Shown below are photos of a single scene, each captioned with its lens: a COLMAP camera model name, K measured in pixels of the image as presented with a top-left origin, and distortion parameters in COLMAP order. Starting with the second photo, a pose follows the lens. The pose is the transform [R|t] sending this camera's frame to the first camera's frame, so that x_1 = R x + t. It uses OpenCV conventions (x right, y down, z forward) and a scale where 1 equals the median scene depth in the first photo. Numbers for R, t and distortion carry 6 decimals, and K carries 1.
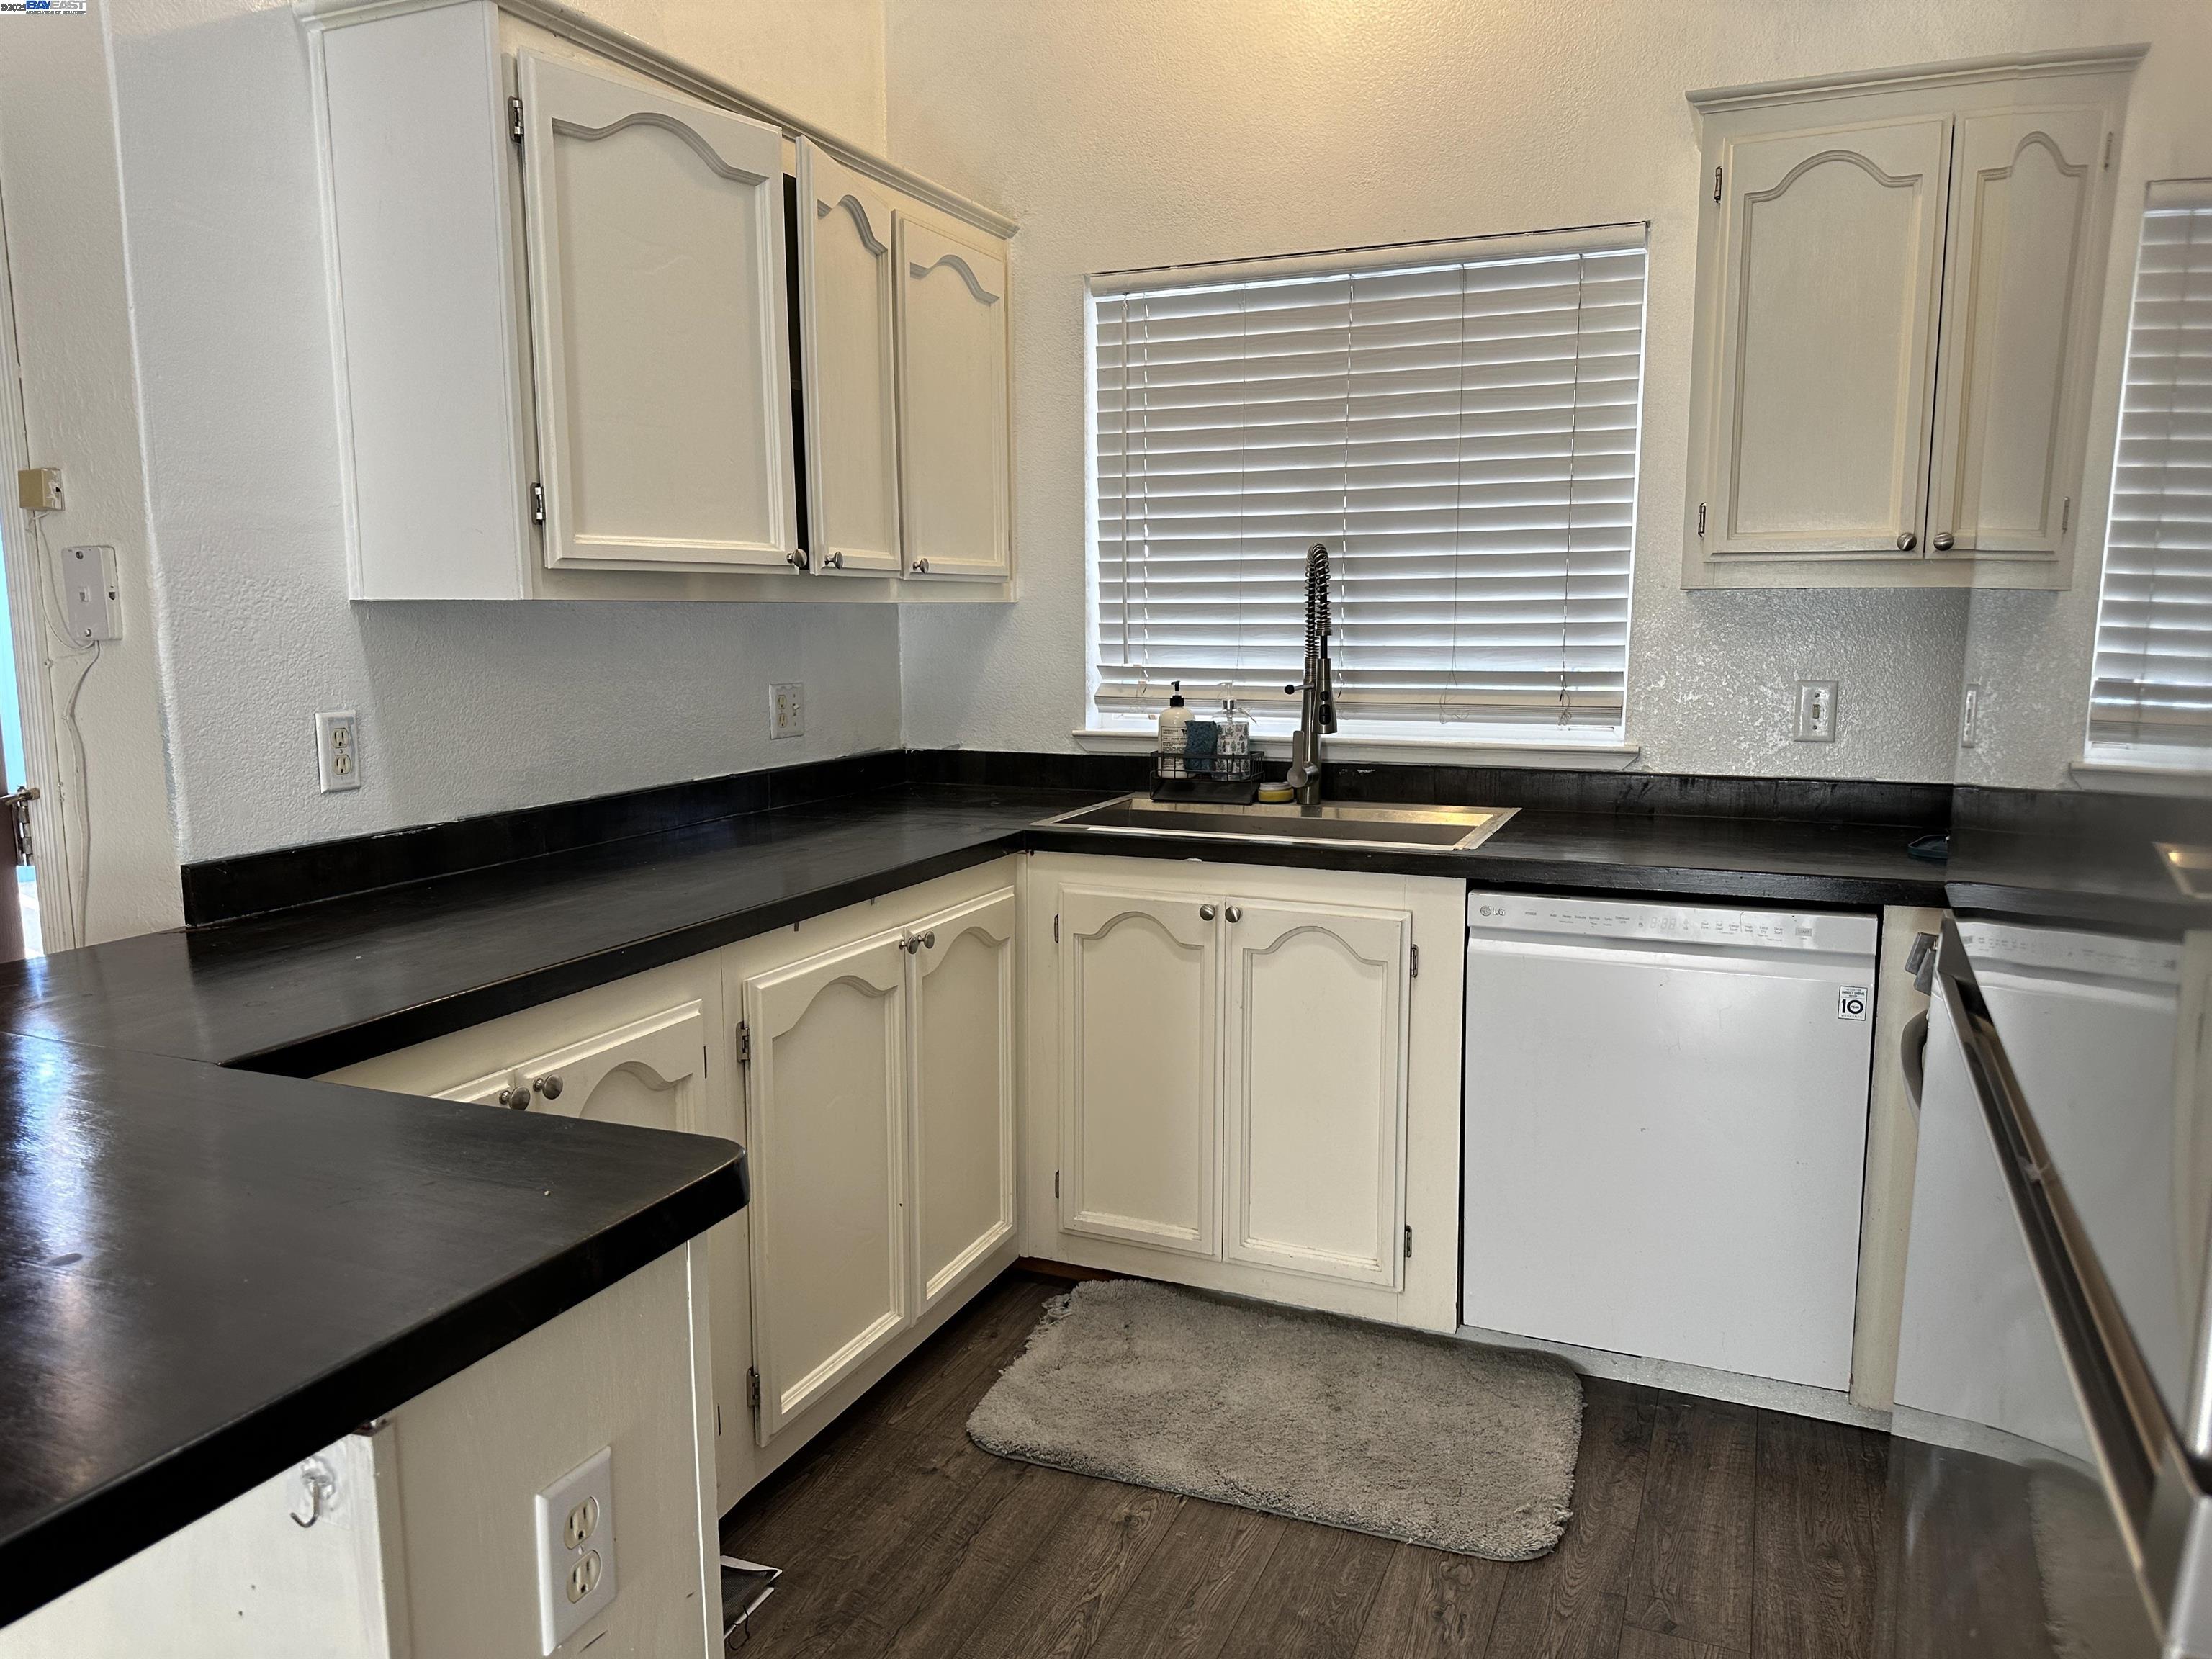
lens RADIAL K [[1578.9, 0, 1108.5], [0, 1578.9, 834.0], [0, 0, 1]] dist [0.142972, -0.196145]
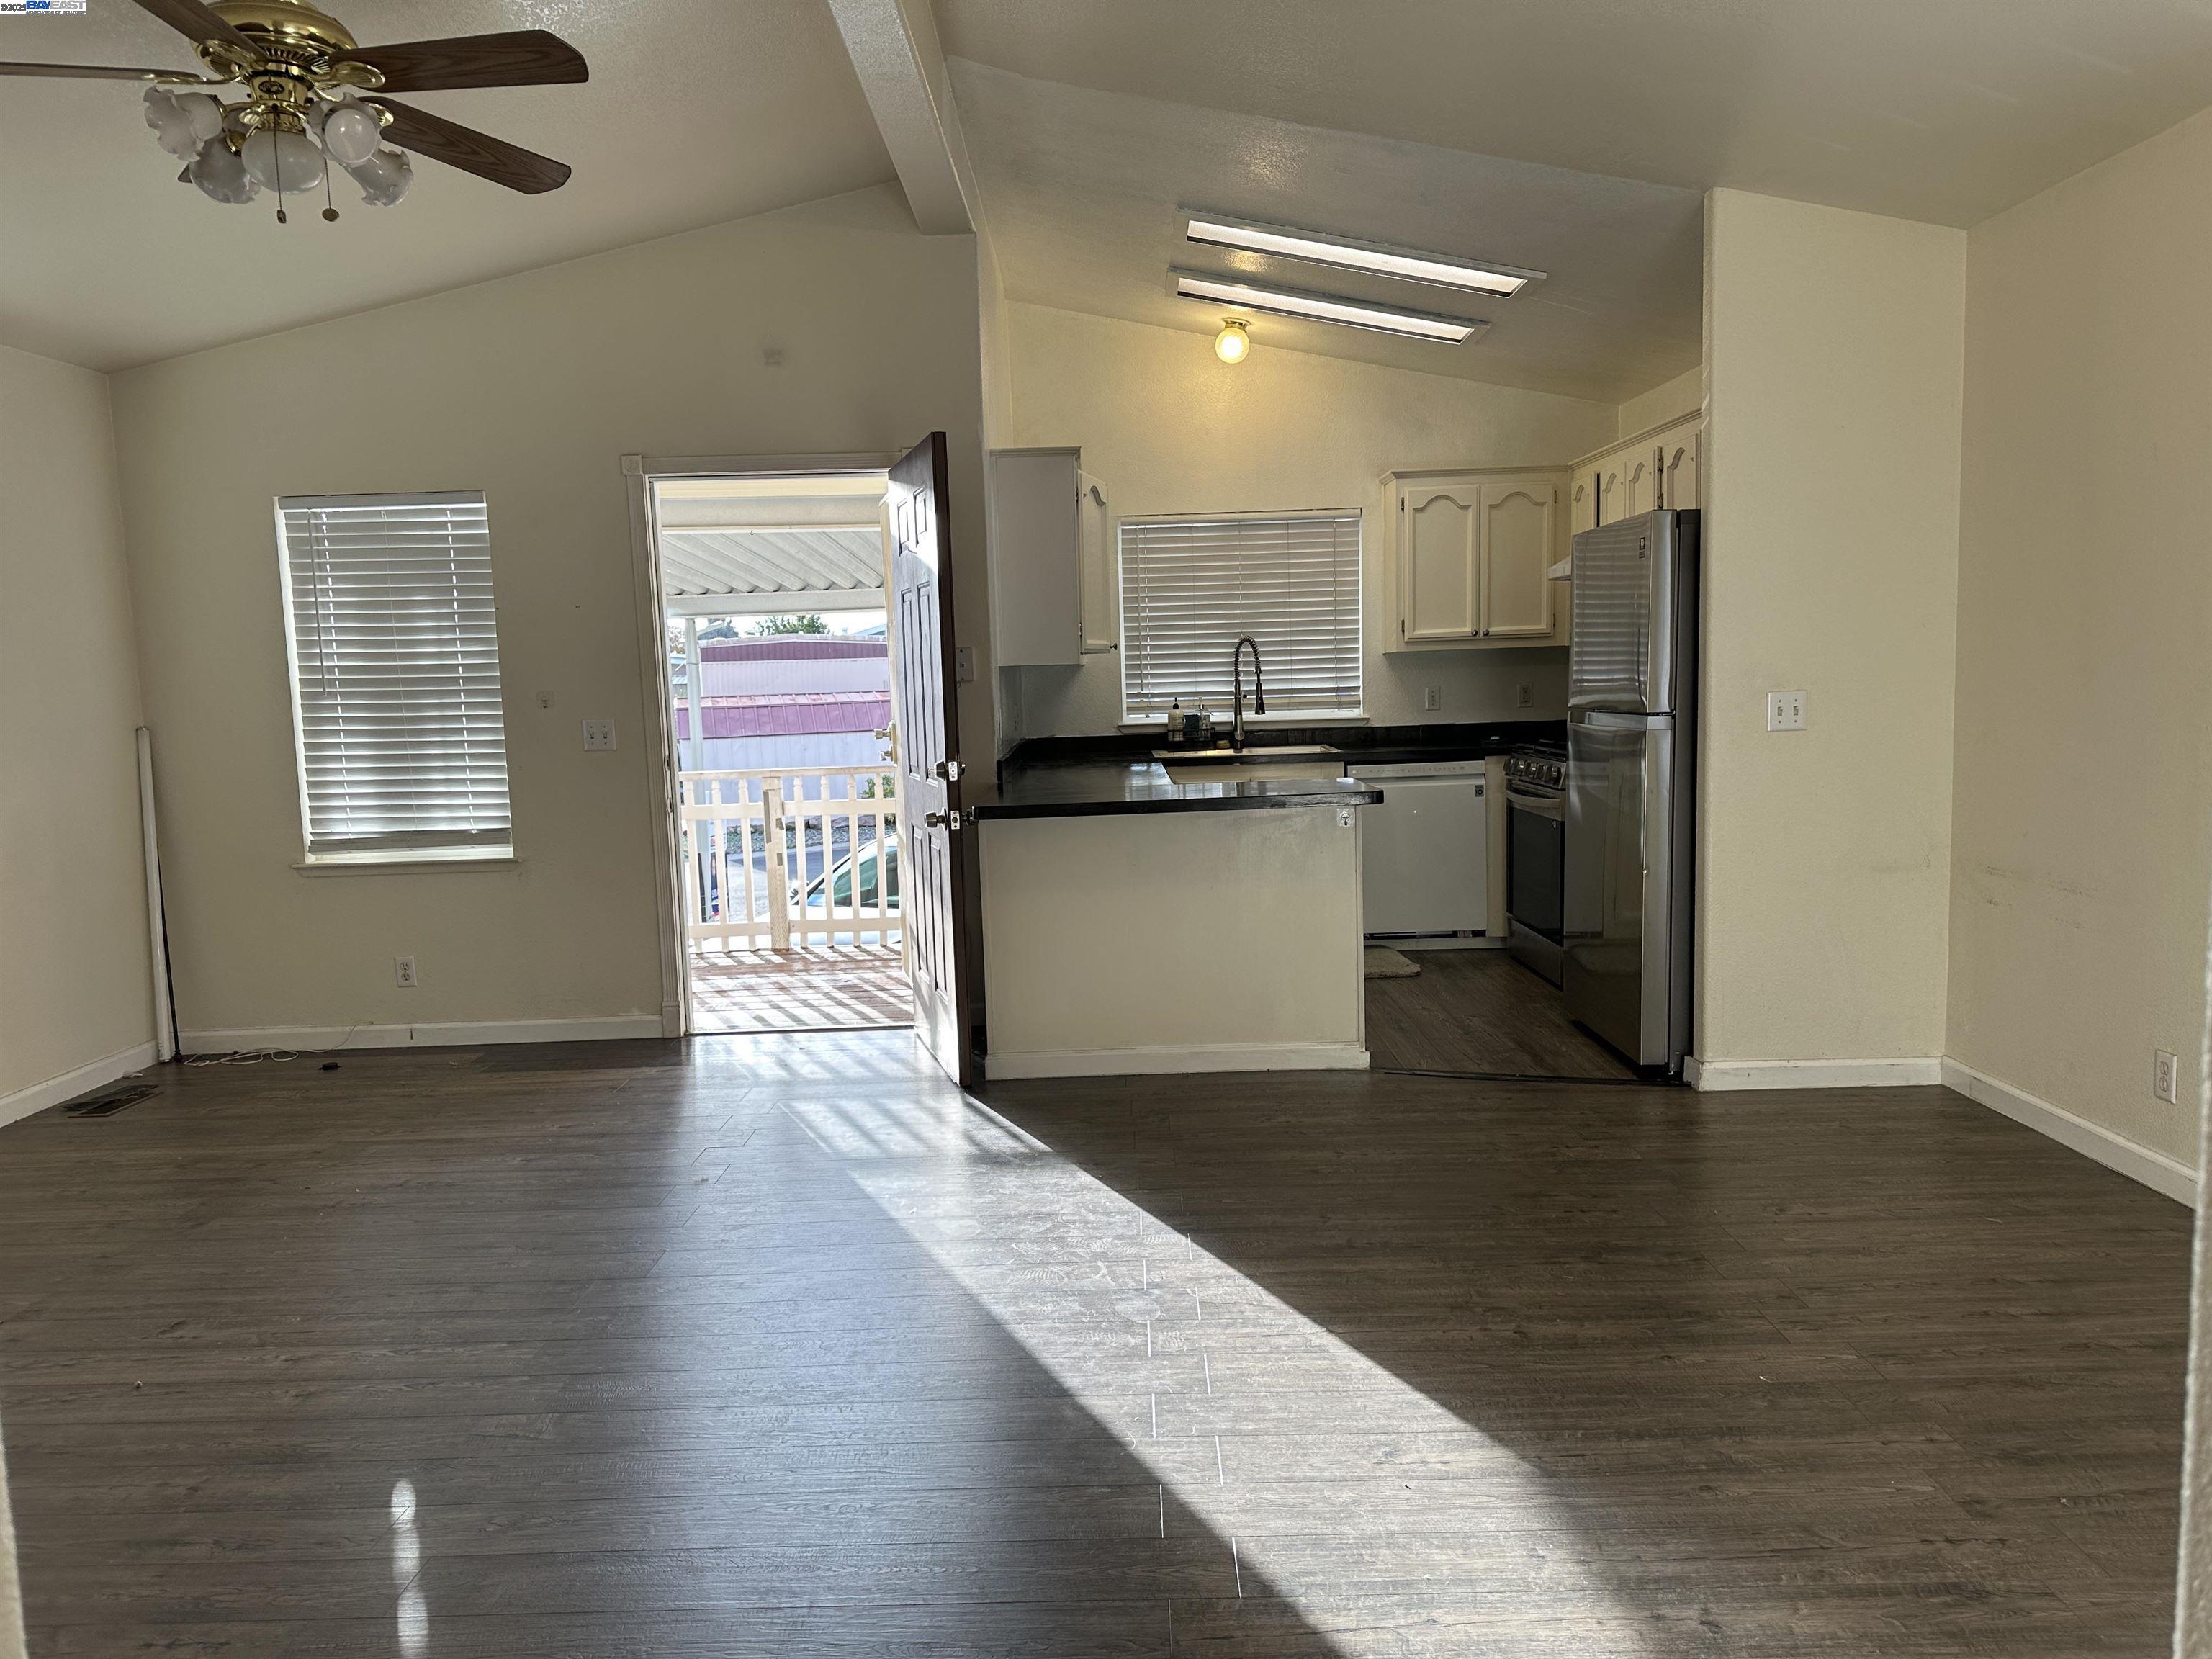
lens RADIAL K [[1515.7, 0, 1082.5], [0, 1515.7, 838.6], [0, 0, 1]] dist [0.072877, -0.164109]
pose [[0.922599, -0.065643, 0.380135, -0.934945], [0.082273, 0.996226, -0.027647, 0.154510], [-0.376885, 0.056782, 0.924518, -0.942475]]
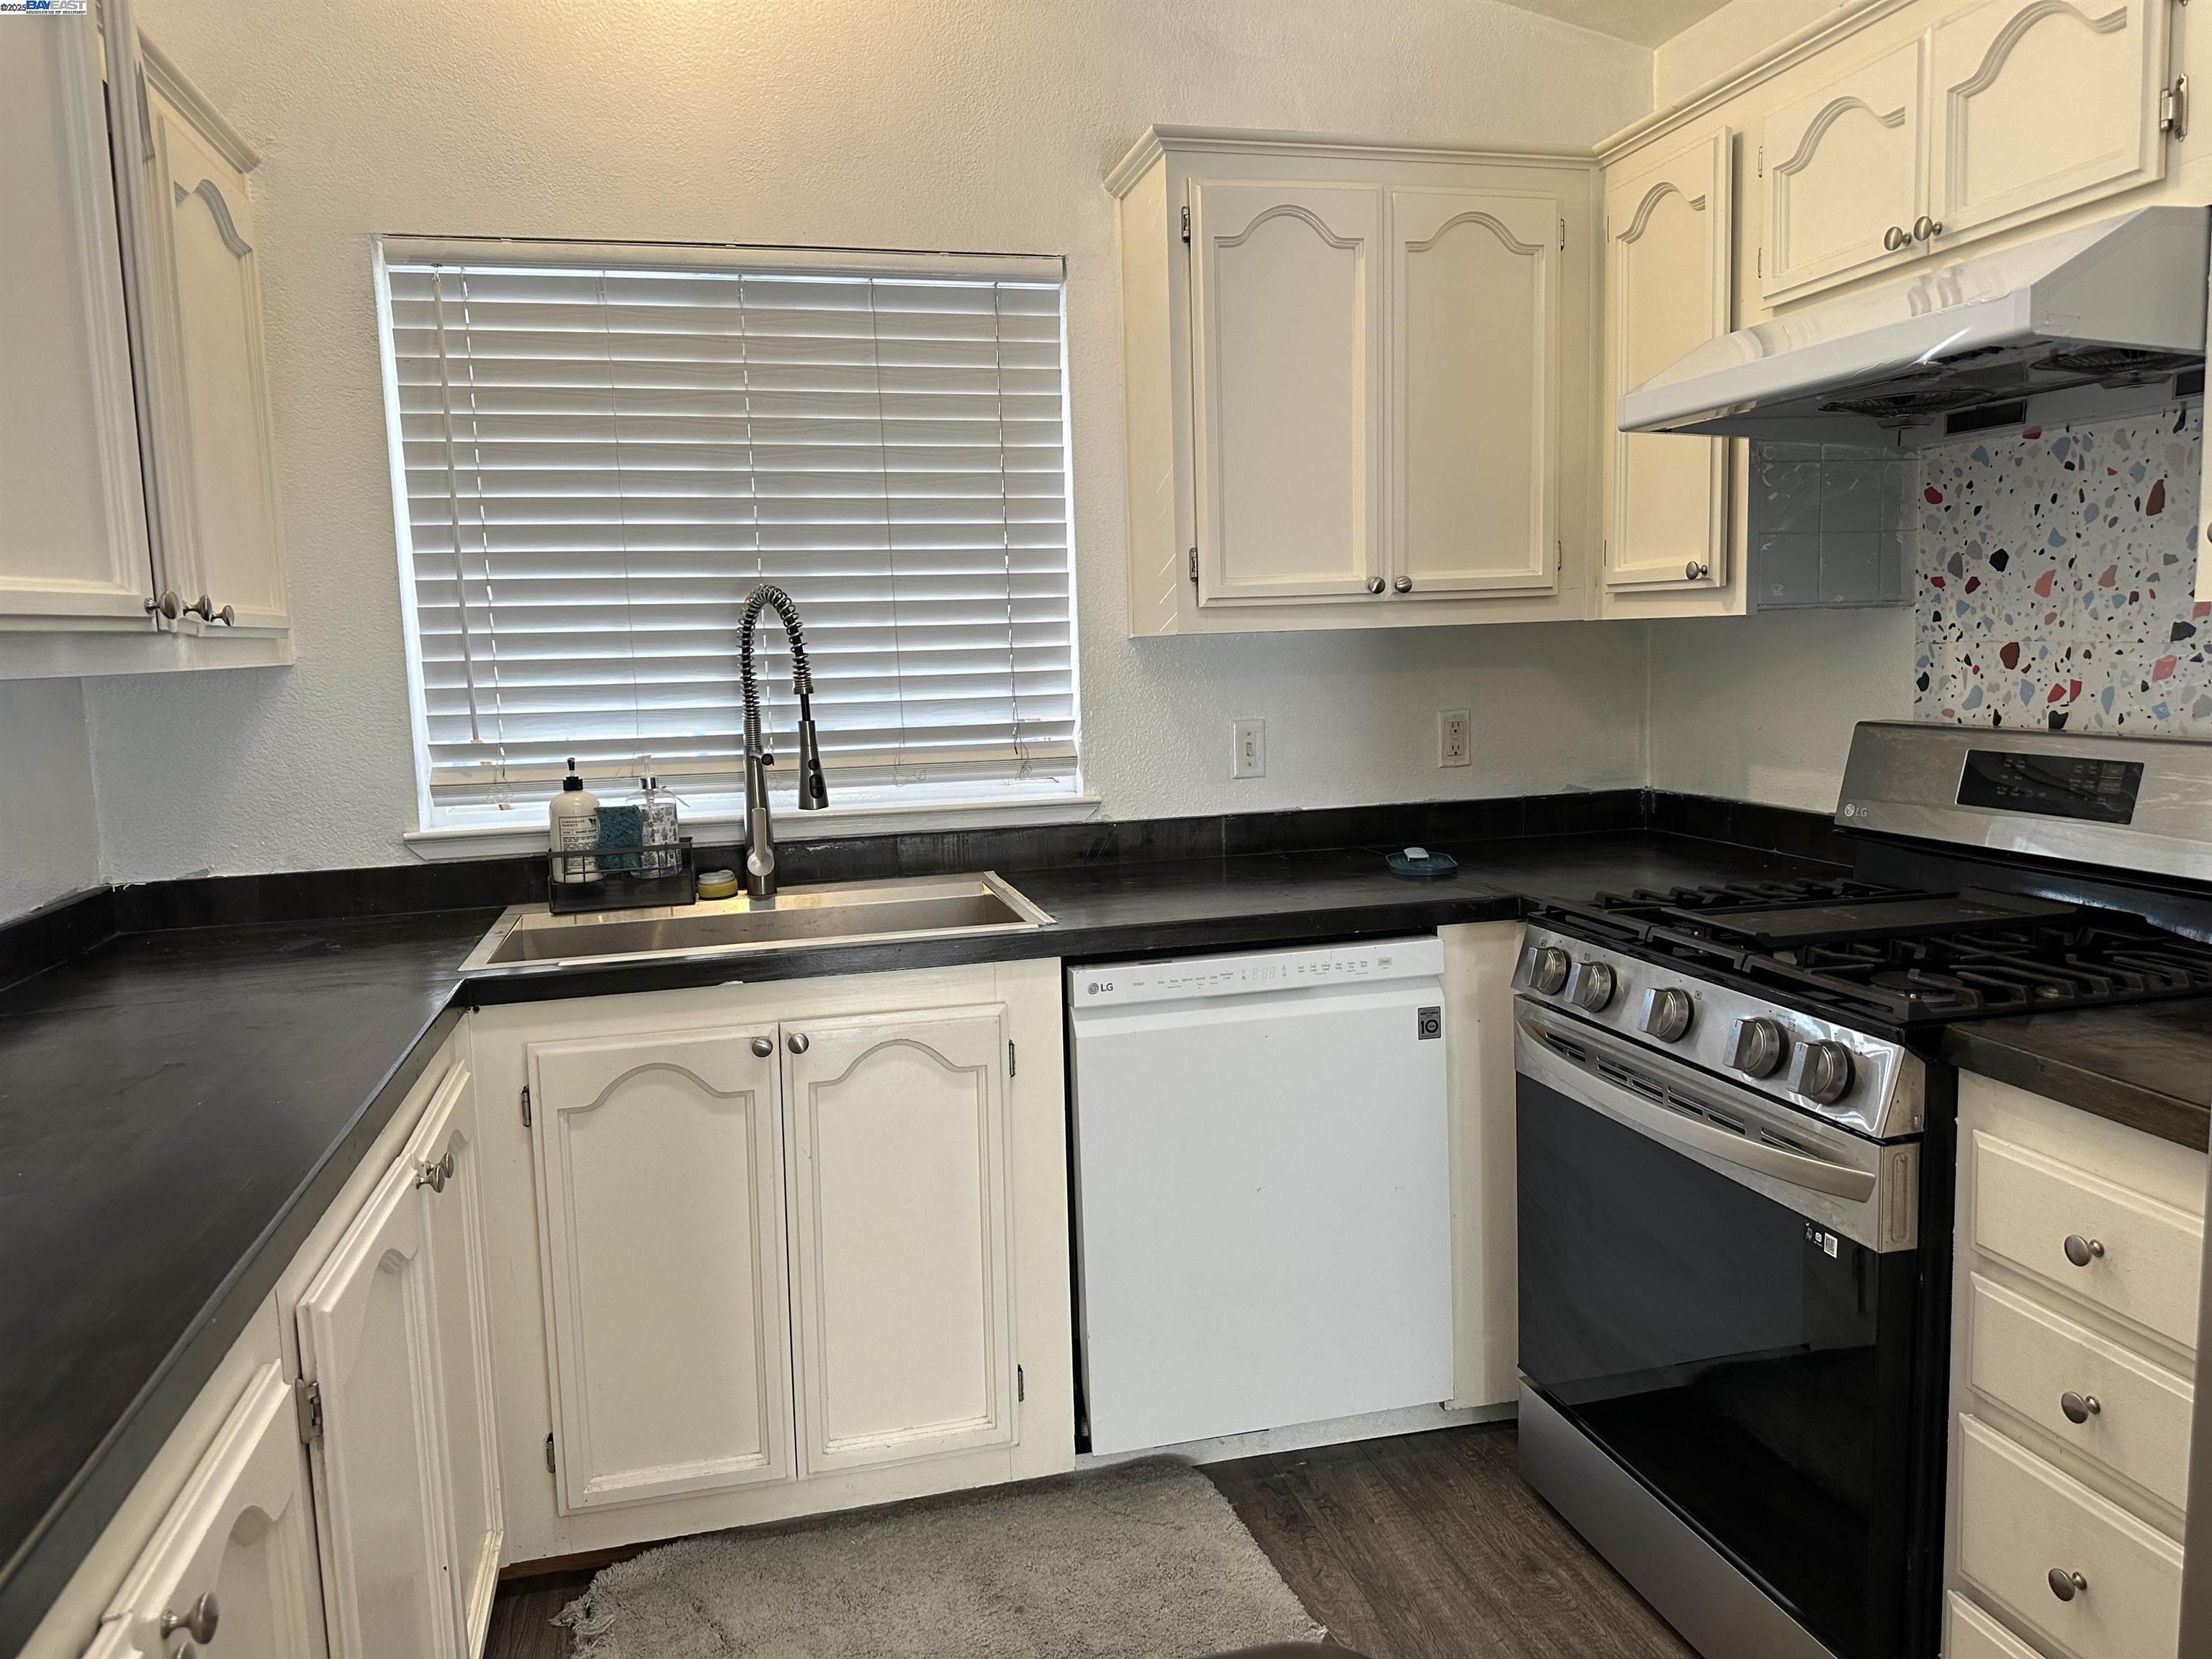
lens RADIAL K [[1559.3, 0, 1106.3], [0, 1559.3, 820.0], [0, 0, 1]] dist [0.098313, -0.151358]
pose [[0.792632, -0.090732, 0.602912, -0.227986], [0.114479, 0.993425, -0.001002, -0.036818], [-0.598857, 0.069815, 0.797807, 0.231669]]
